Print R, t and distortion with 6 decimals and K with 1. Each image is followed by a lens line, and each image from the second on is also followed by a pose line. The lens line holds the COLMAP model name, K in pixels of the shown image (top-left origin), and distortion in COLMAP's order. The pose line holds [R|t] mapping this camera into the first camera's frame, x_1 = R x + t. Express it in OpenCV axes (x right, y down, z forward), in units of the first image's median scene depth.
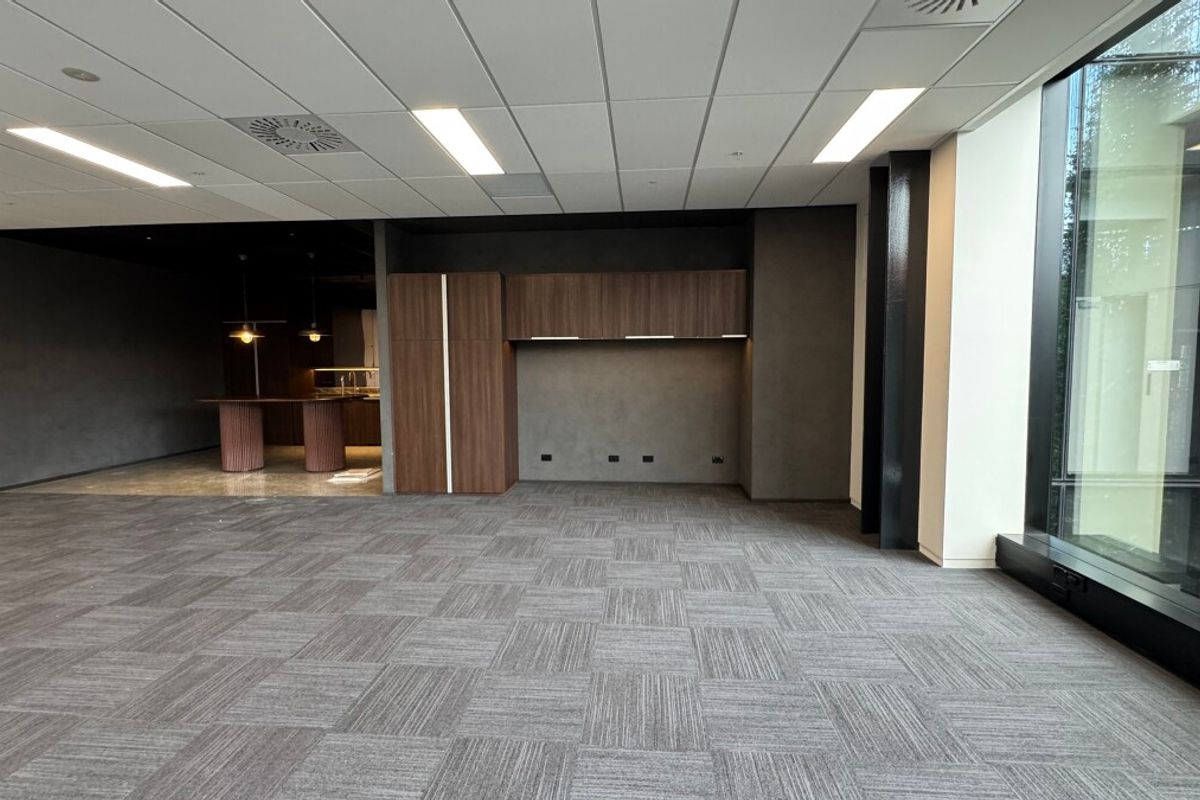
lens RADIAL K [[567.4, 0, 600.0], [0, 567.4, 400.0], [0, 0, 1]] dist [-0.002502, -0.000491]
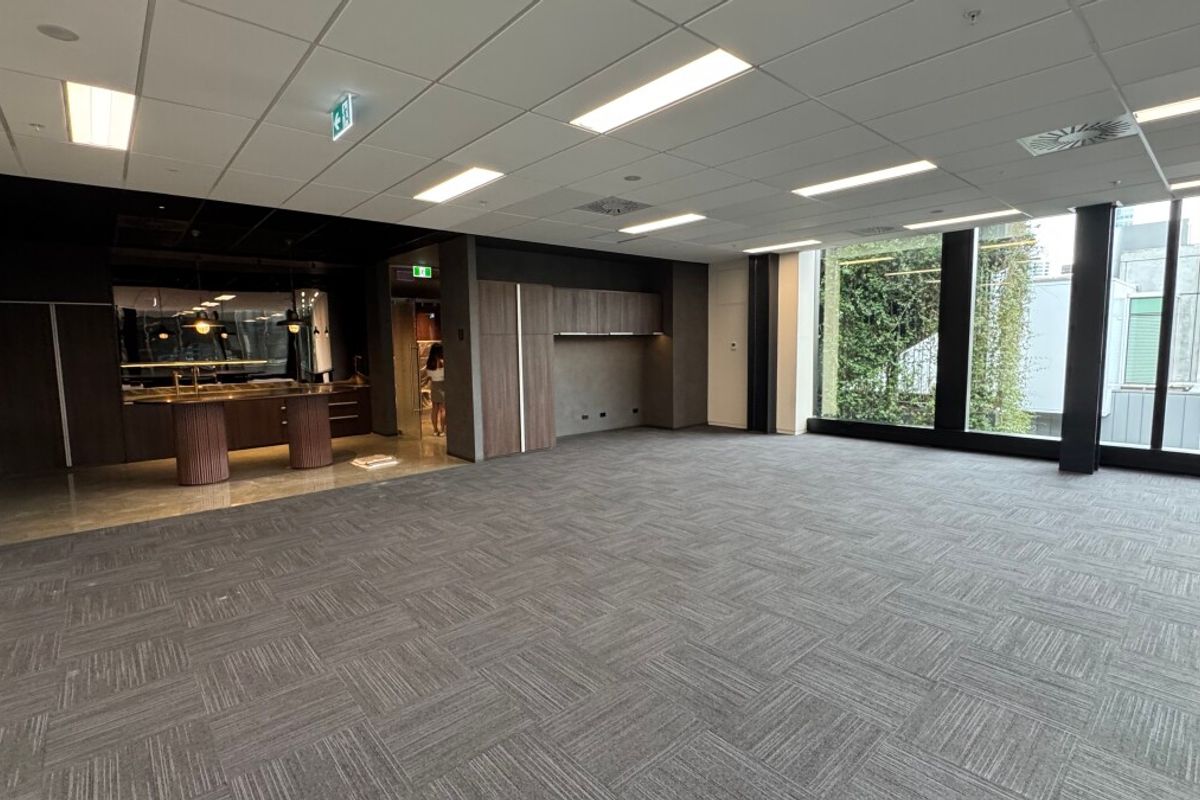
lens RADIAL K [[567.4, 0, 600.0], [0, 567.4, 400.0], [0, 0, 1]] dist [-0.002502, -0.000491]
pose [[0.693010, -0.075338, 0.716980, -1.069310], [0.061319, 0.997081, 0.045501, -0.003906], [-0.718315, 0.012433, 0.695607, -0.038365]]
